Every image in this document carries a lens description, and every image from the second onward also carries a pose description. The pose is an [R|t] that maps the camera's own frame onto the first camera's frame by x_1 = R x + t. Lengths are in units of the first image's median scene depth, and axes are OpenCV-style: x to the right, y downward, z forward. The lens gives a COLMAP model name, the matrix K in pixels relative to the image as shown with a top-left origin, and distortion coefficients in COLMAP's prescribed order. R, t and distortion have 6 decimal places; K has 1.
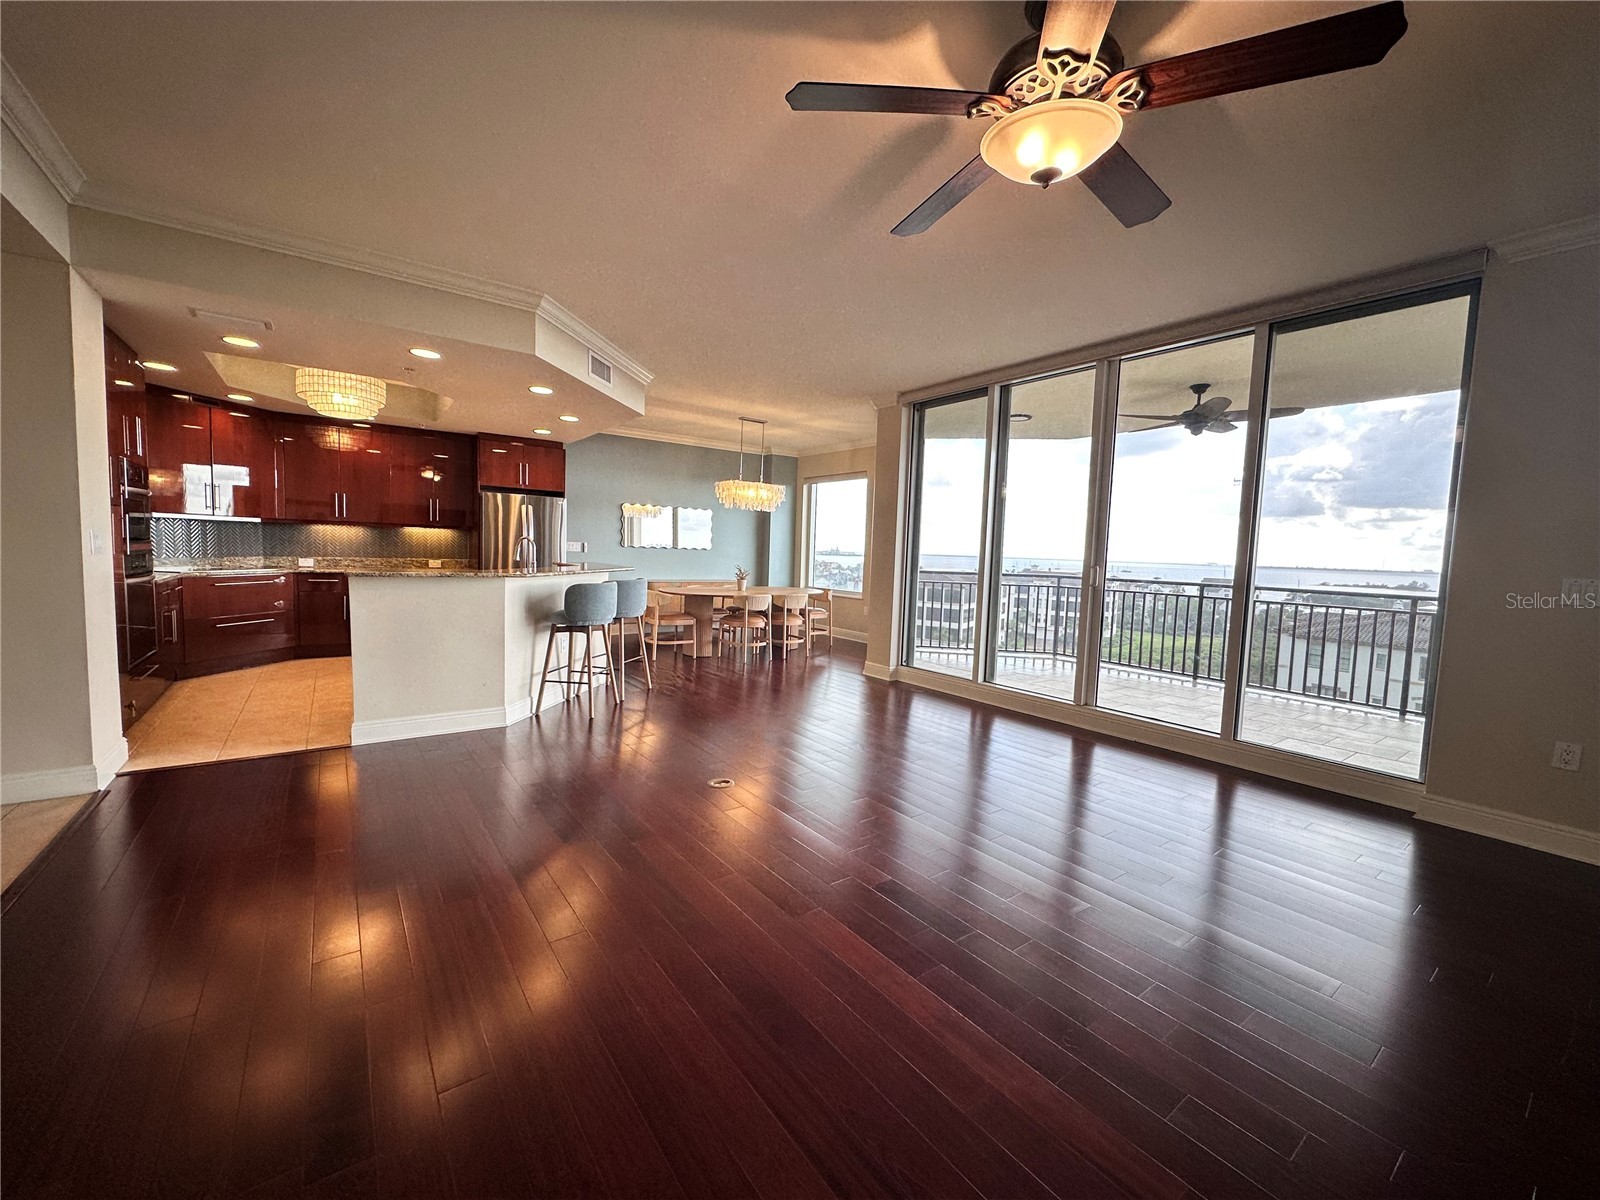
lens RADIAL K [[642.7, 0, 794.4], [0, 642.7, 597.0], [0, 0, 1]] dist [0.009841, -0.000289]
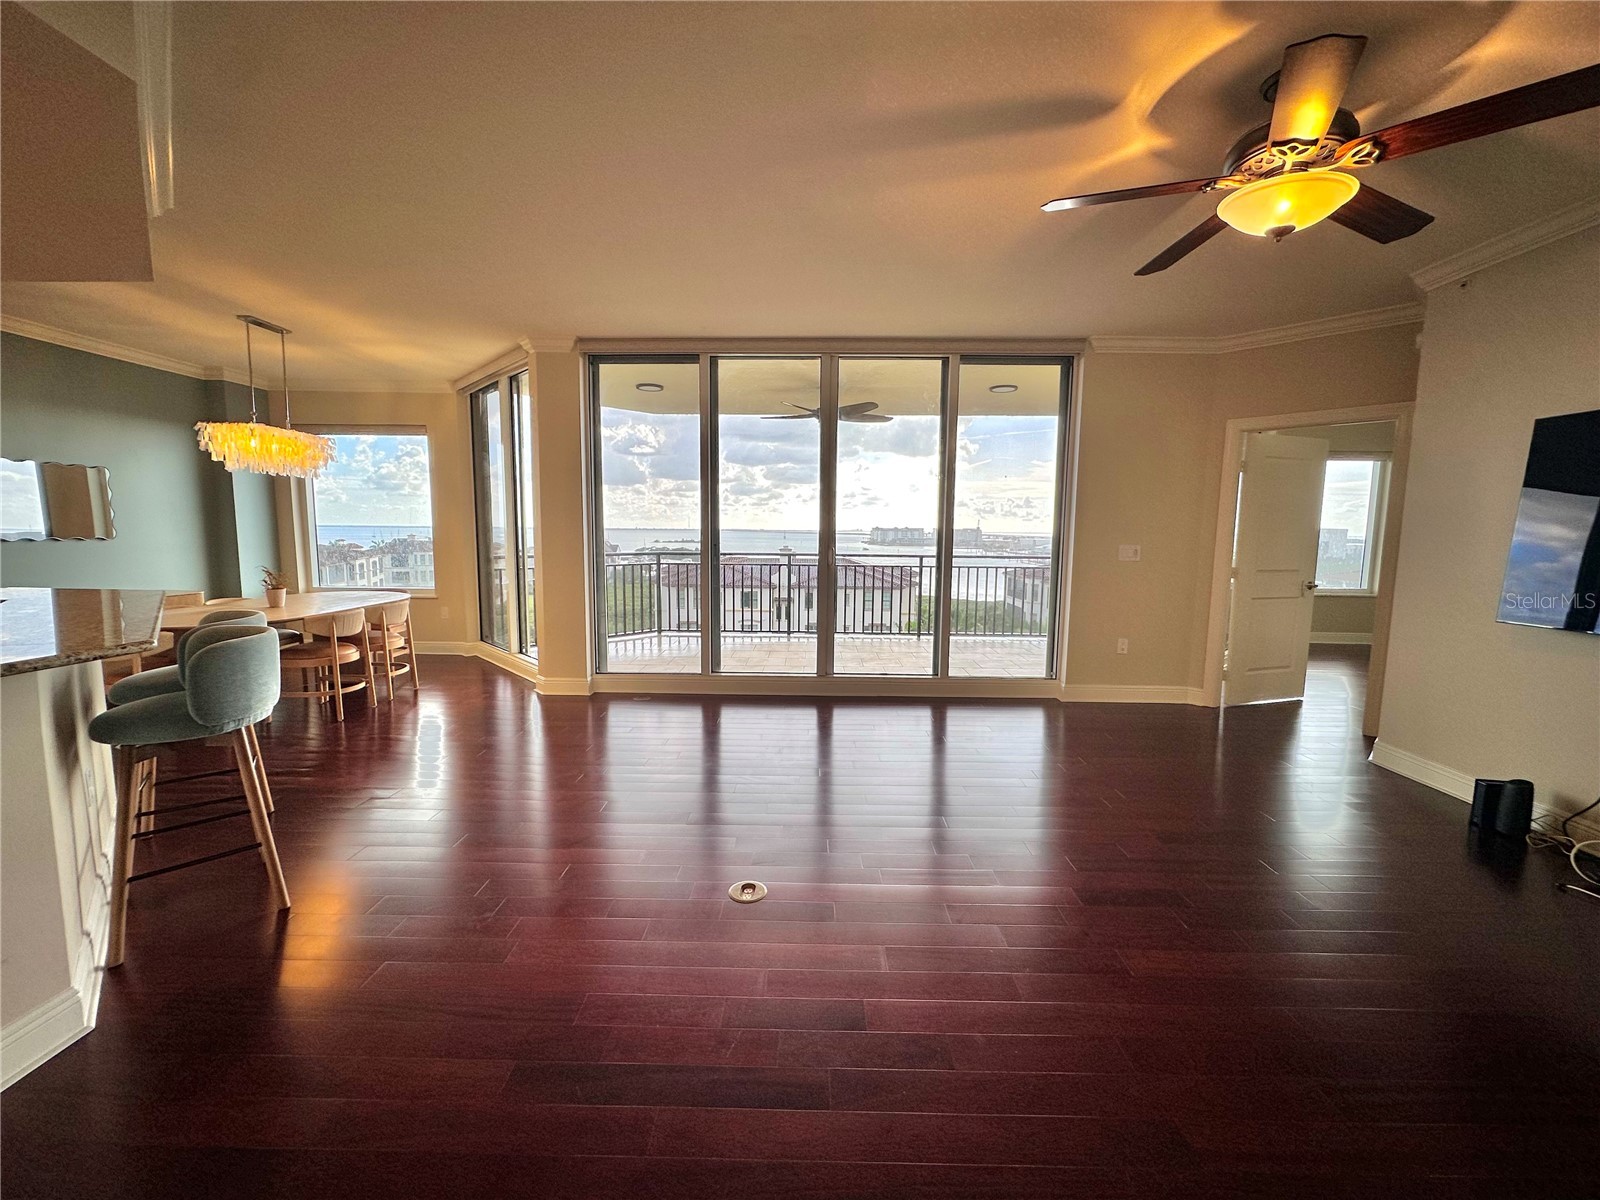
lens RADIAL K [[642.7, 0, 794.4], [0, 642.7, 597.0], [0, 0, 1]] dist [0.009841, -0.000289]
pose [[0.616377, -0.112132, 0.779427, -0.331179], [0.073171, 0.993683, 0.085092, -0.046756], [-0.784045, 0.004582, 0.620688, 0.296533]]
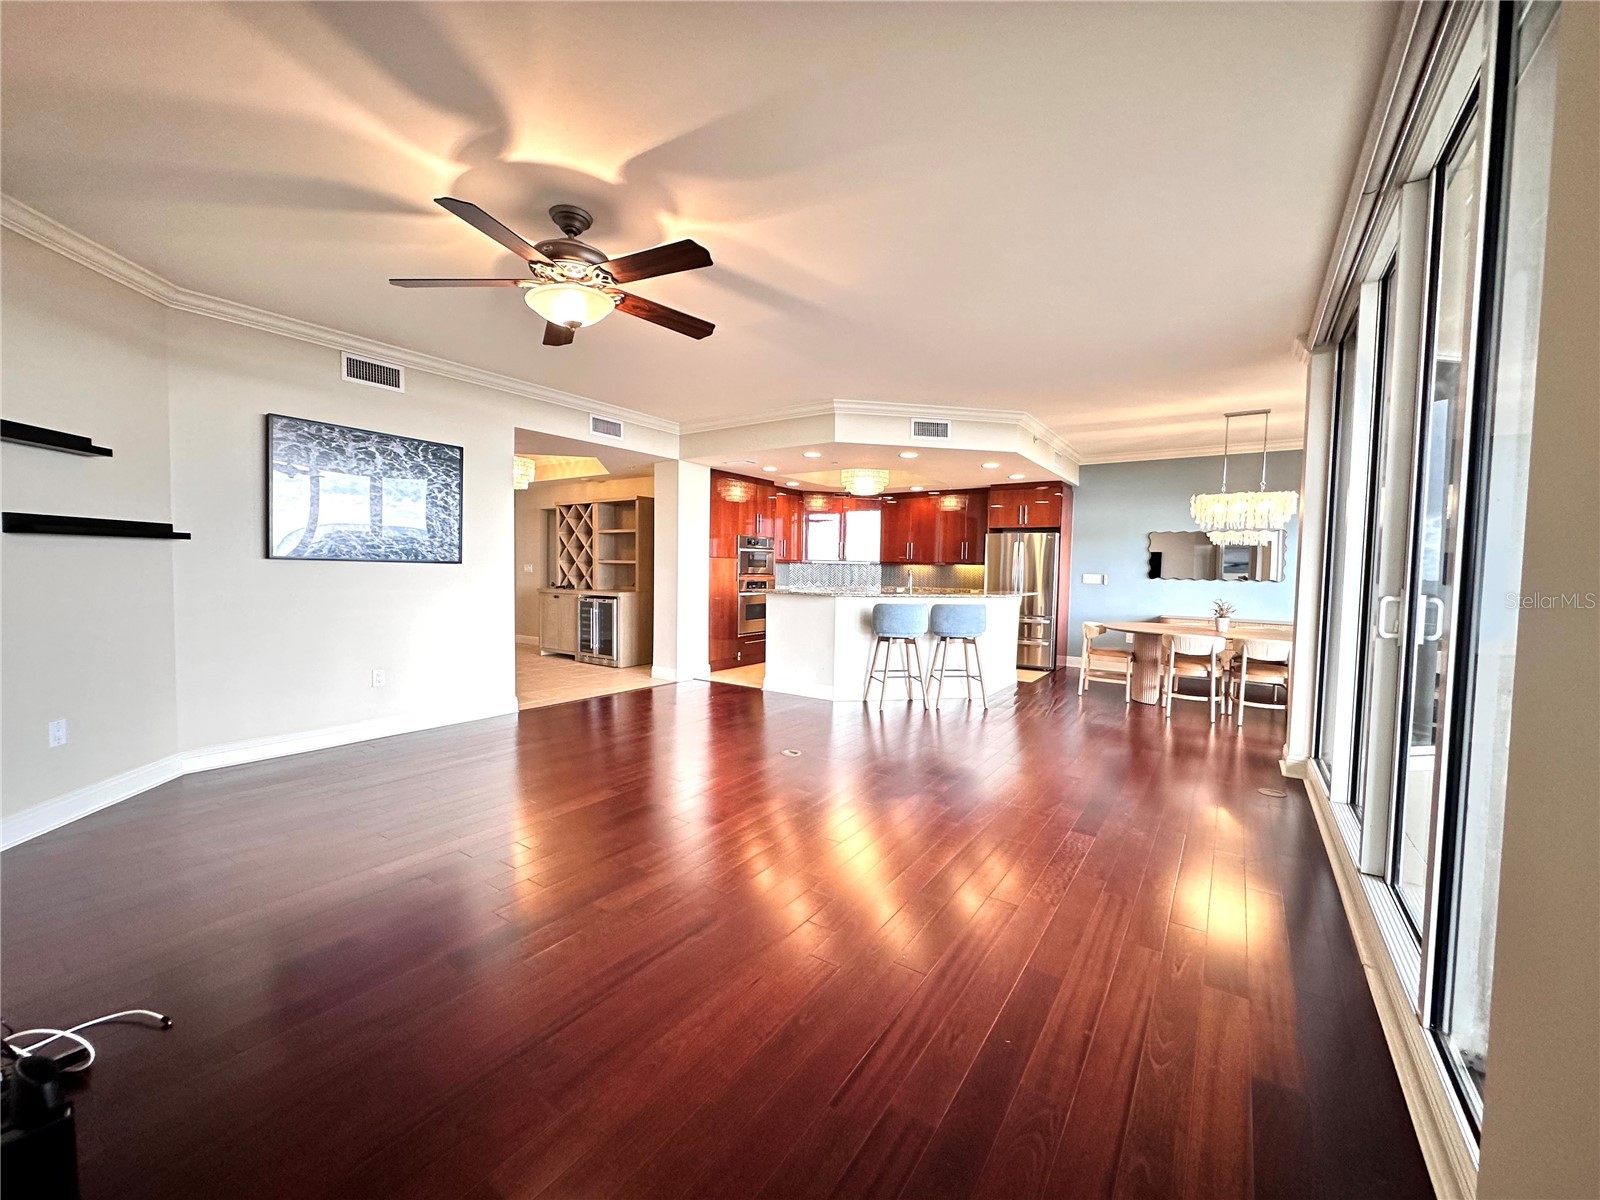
lens RADIAL K [[642.7, 0, 794.4], [0, 642.7, 597.0], [0, 0, 1]] dist [0.009841, -0.000289]
pose [[0.332841, 0.015631, -0.942853, 0.629338], [-0.075073, 0.997128, -0.009971, -0.006236], [0.939990, 0.074102, 0.333059, 0.318537]]
